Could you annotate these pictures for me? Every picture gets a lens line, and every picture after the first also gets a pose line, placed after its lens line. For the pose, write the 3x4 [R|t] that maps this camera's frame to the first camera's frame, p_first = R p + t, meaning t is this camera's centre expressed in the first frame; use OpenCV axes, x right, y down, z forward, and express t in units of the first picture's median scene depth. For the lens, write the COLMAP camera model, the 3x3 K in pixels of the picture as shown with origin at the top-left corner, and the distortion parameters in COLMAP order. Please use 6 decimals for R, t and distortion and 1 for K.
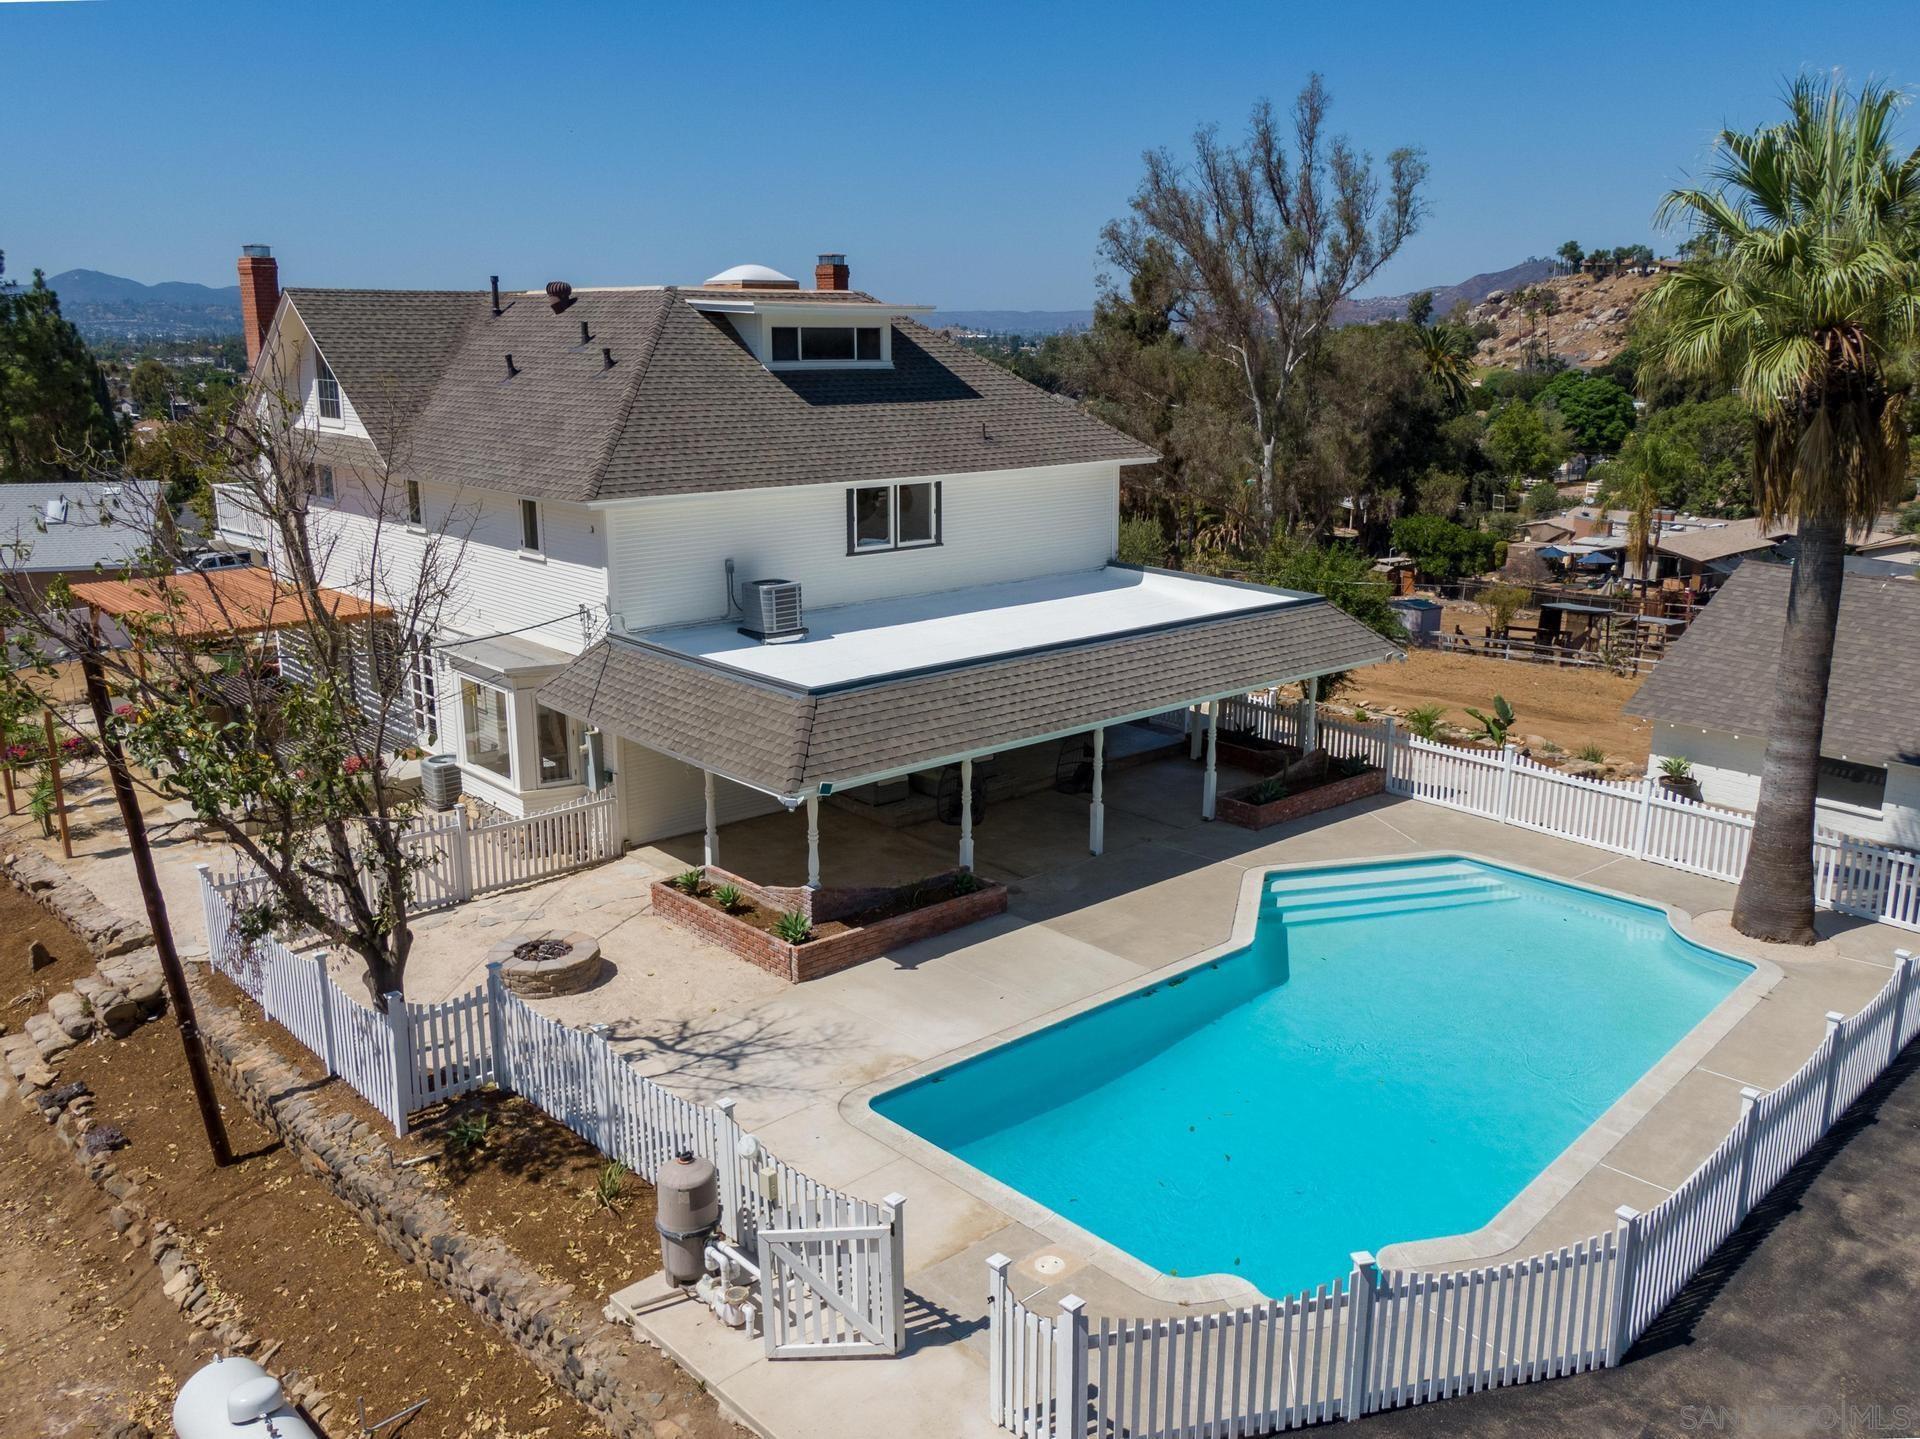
lens RADIAL K [[1594.2, 0, 960.0], [0, 1594.2, 719.5], [0, 0, 1]] dist [0.018806, 0.002279]
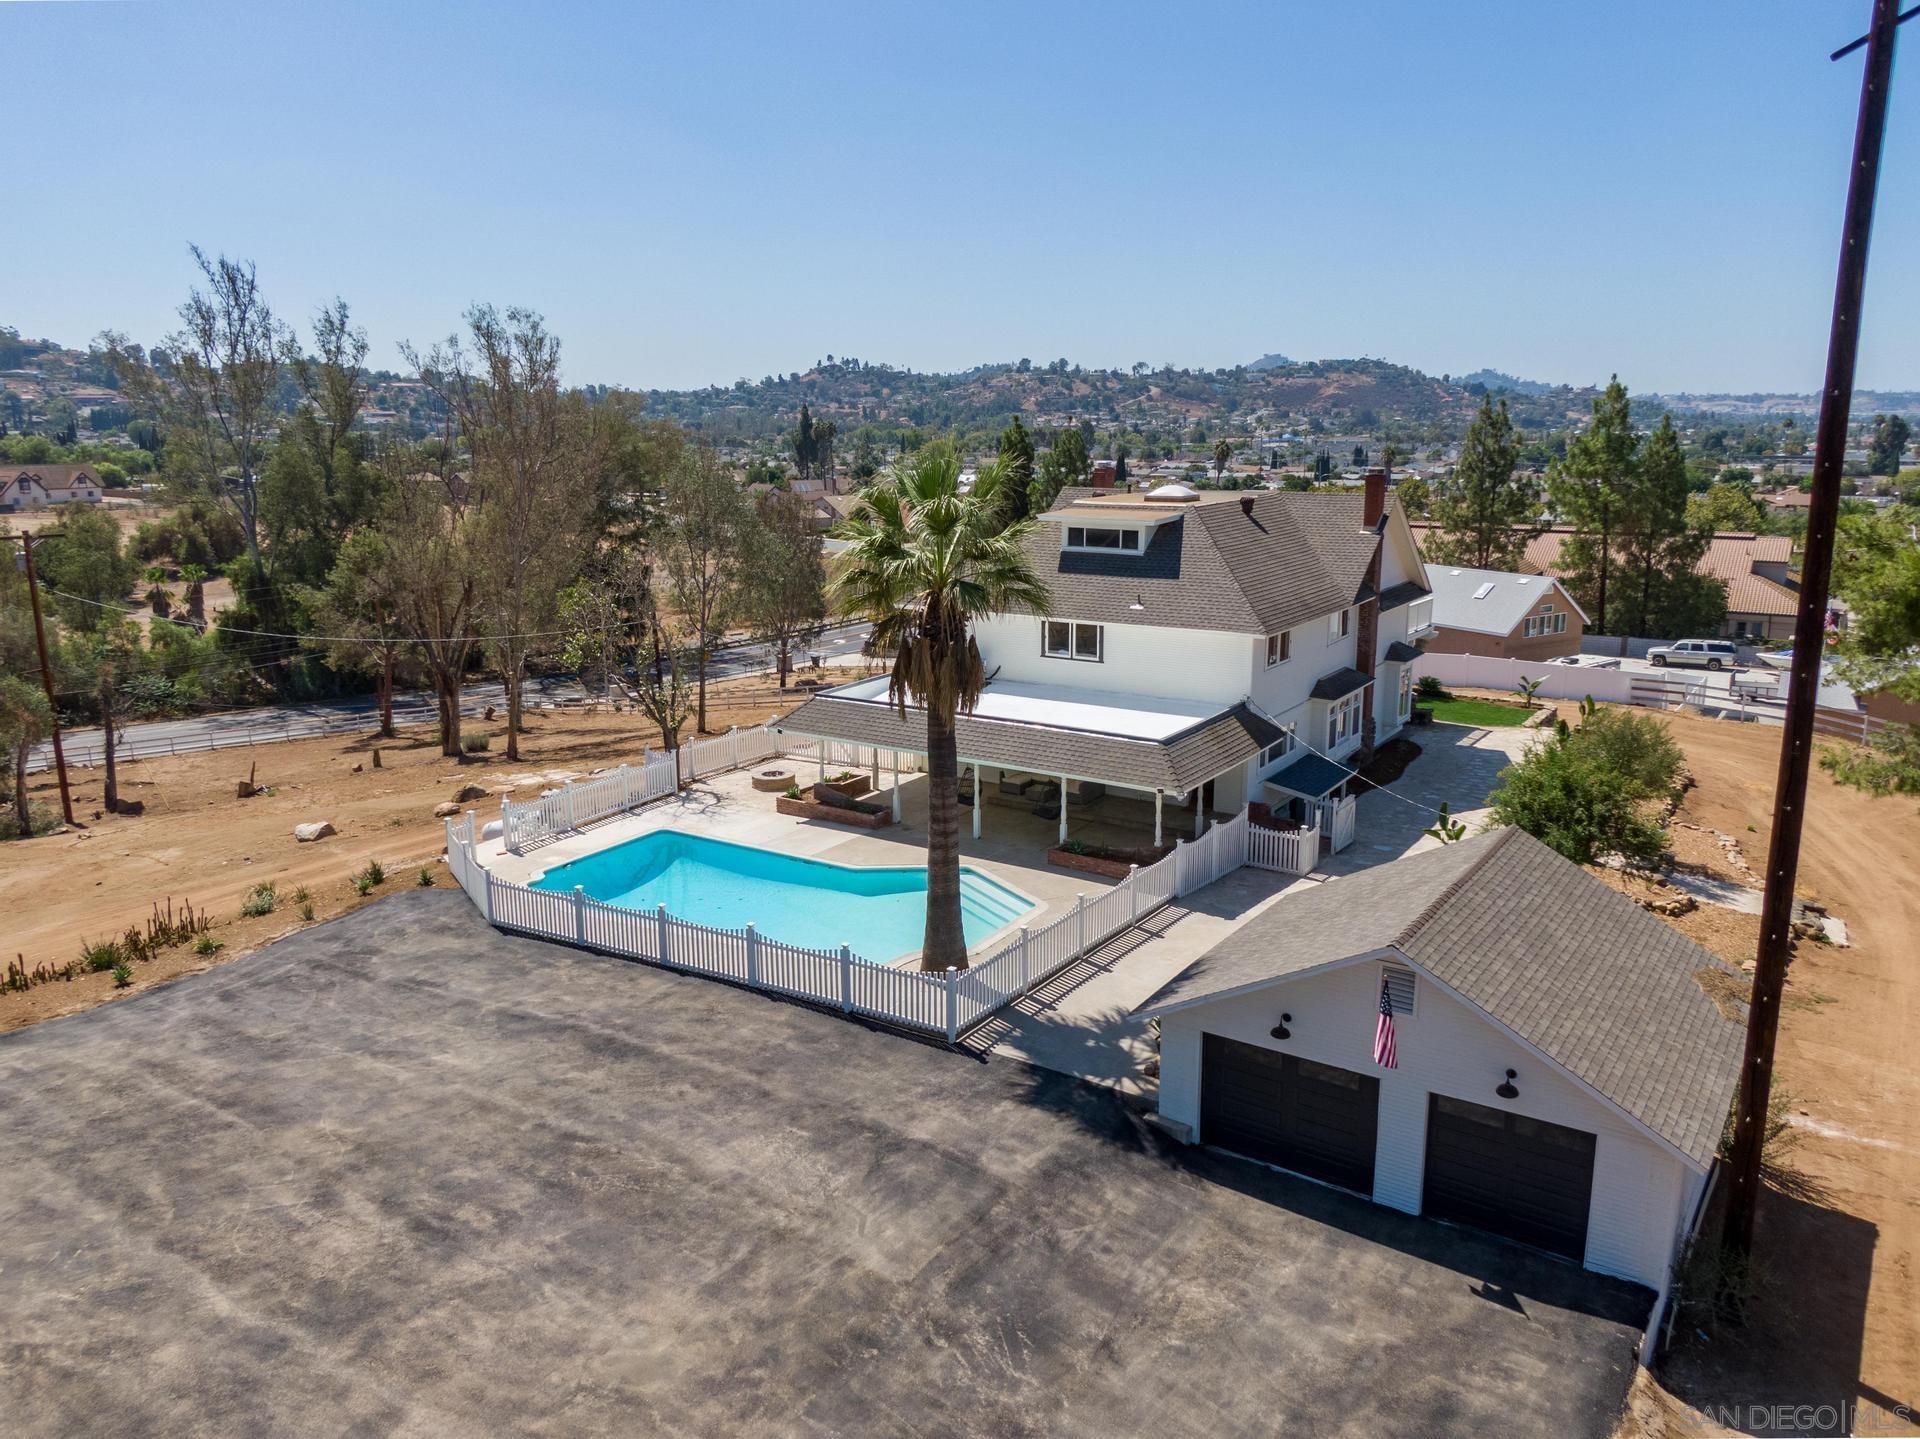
lens RADIAL K [[1386.7, 0, 960.0], [0, 1386.7, 719.5], [0, 0, 1]] dist [0.062305, -0.084024]
pose [[0.262522, 0.207847, -0.942275, 1.626399], [-0.227670, 0.962297, 0.148834, -0.288801], [0.937683, 0.175455, 0.299945, 0.544329]]
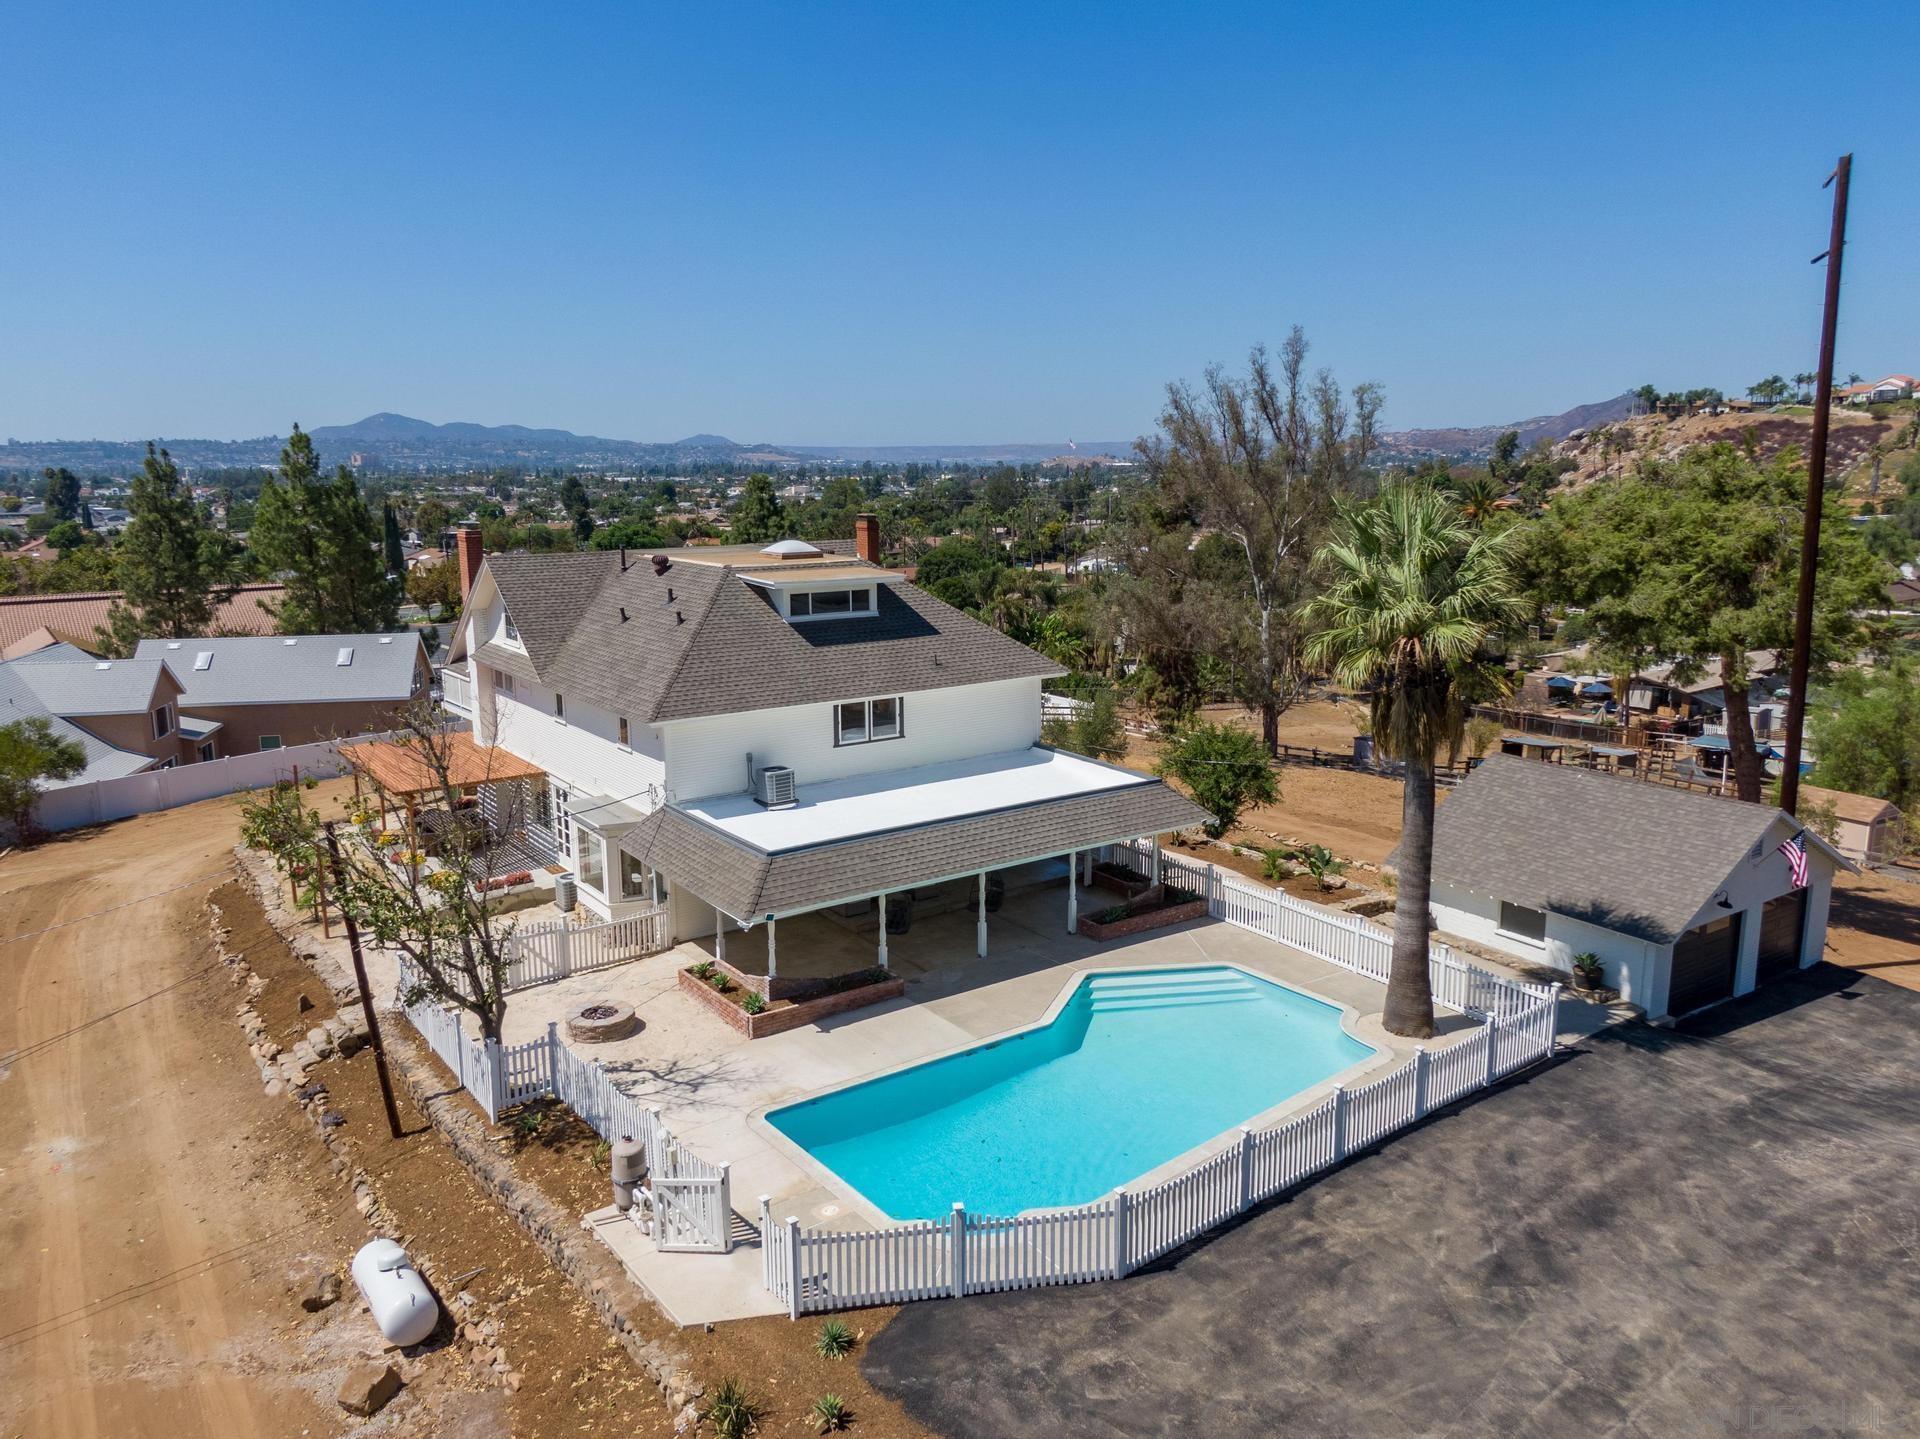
lens RADIAL K [[1386.7, 0, 960.0], [0, 1386.7, 719.5], [0, 0, 1]] dist [0.062305, -0.084024]
pose [[0.994614, 0.014545, -0.102619, 0.211165], [-0.020137, 0.998355, -0.053673, -0.072303], [0.101669, 0.055450, 0.993272, -0.329523]]
